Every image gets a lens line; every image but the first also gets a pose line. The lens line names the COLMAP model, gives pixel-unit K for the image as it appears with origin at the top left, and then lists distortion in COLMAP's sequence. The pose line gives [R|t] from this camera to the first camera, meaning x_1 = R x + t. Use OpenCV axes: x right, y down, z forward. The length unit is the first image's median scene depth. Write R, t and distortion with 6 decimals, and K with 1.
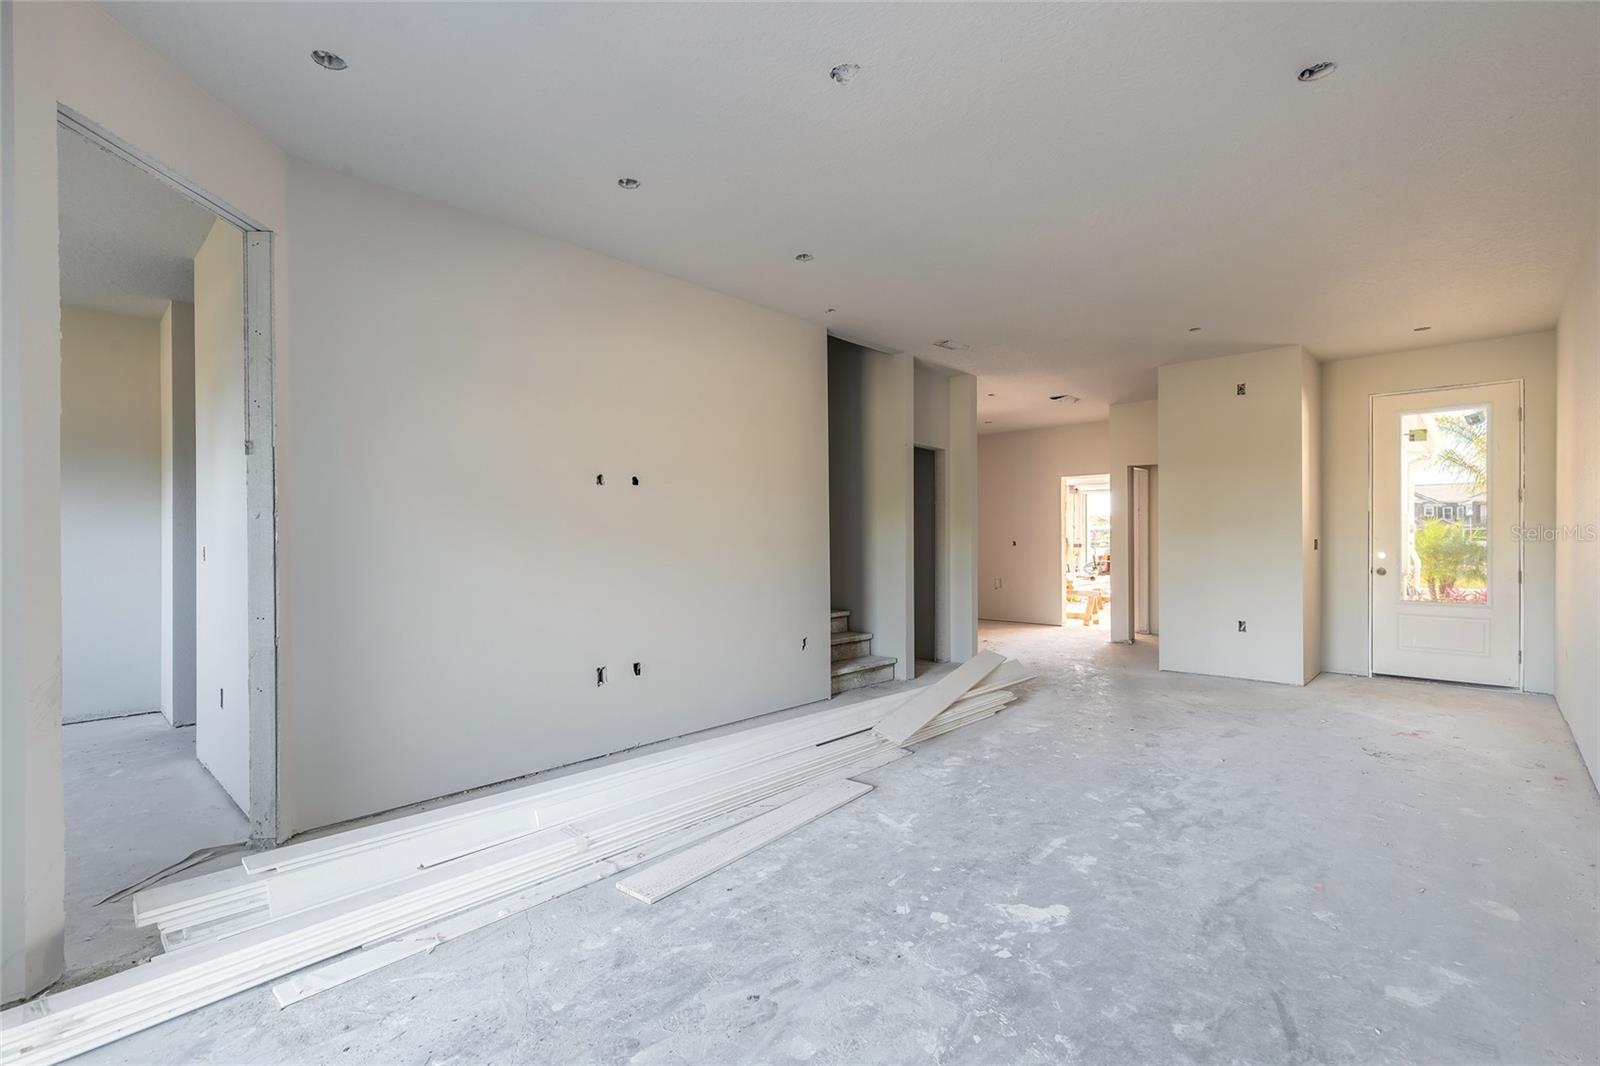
lens RADIAL K [[724.9, 0, 798.5], [0, 724.9, 537.4], [0, 0, 1]] dist [0.013532, -0.000285]
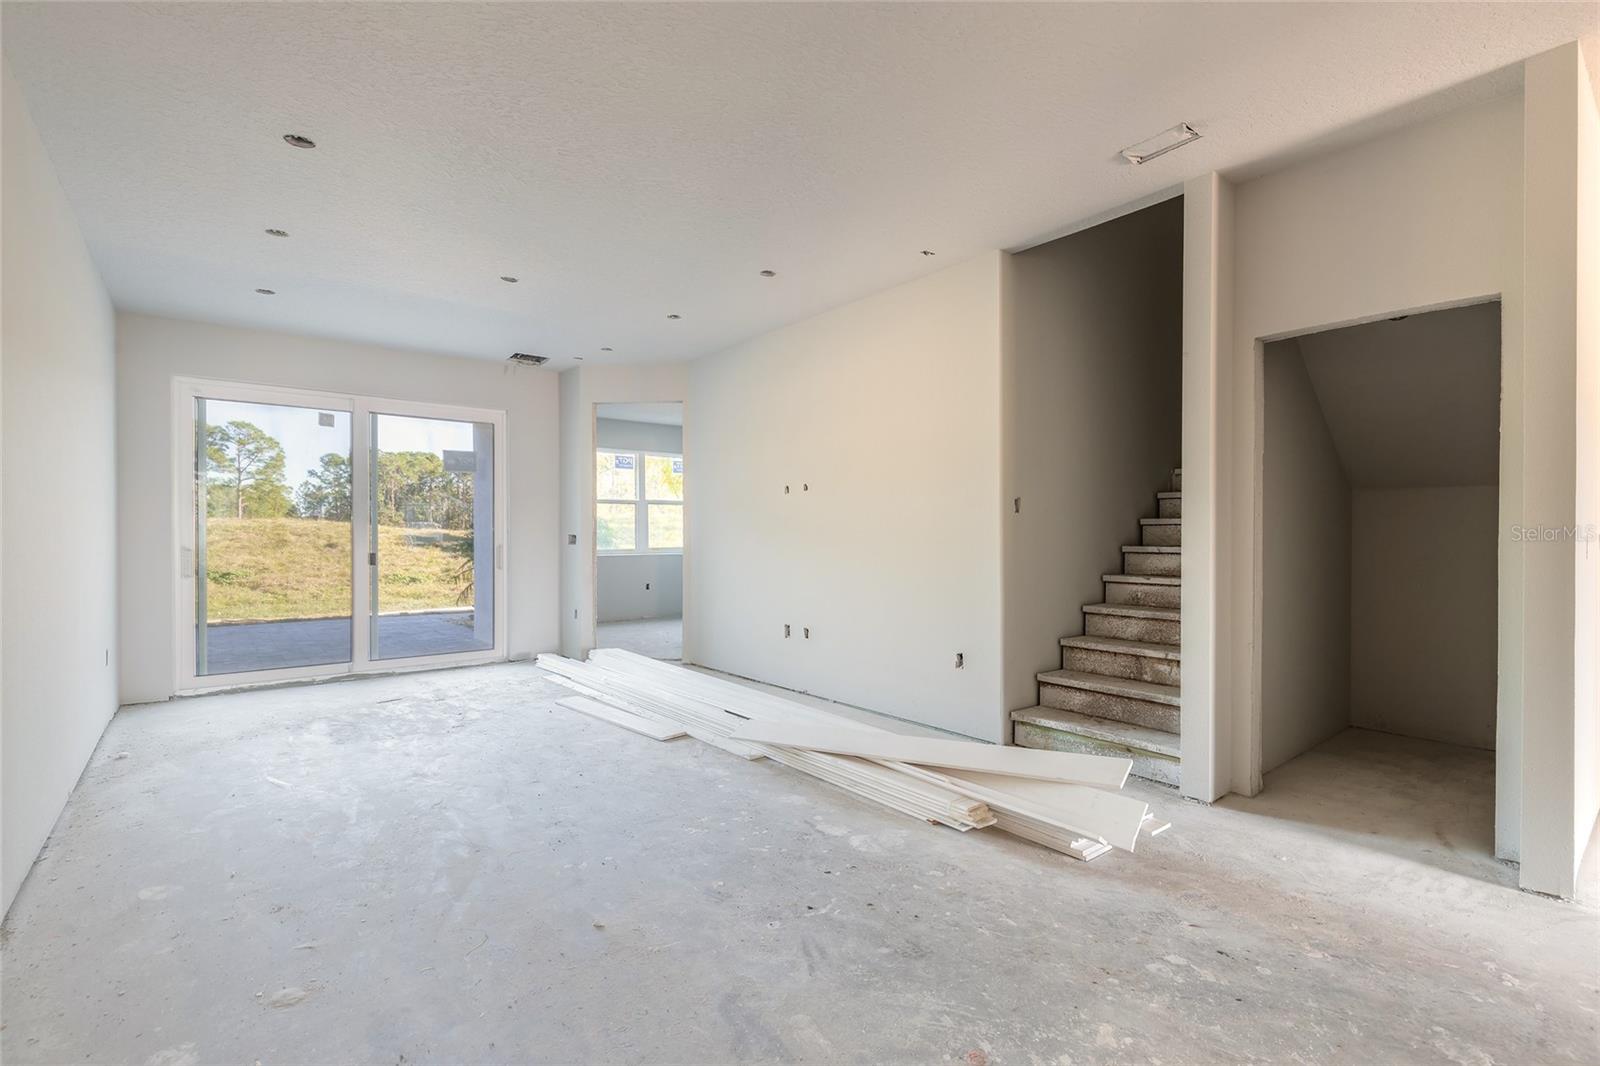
lens RADIAL K [[724.9, 0, 798.5], [0, 724.9, 537.4], [0, 0, 1]] dist [0.013532, -0.000285]
pose [[-0.127037, 0.009066, -0.991856, 1.051591], [-0.000310, 0.999958, 0.009180, -0.000694], [0.991898, 0.001474, -0.127029, 1.148653]]
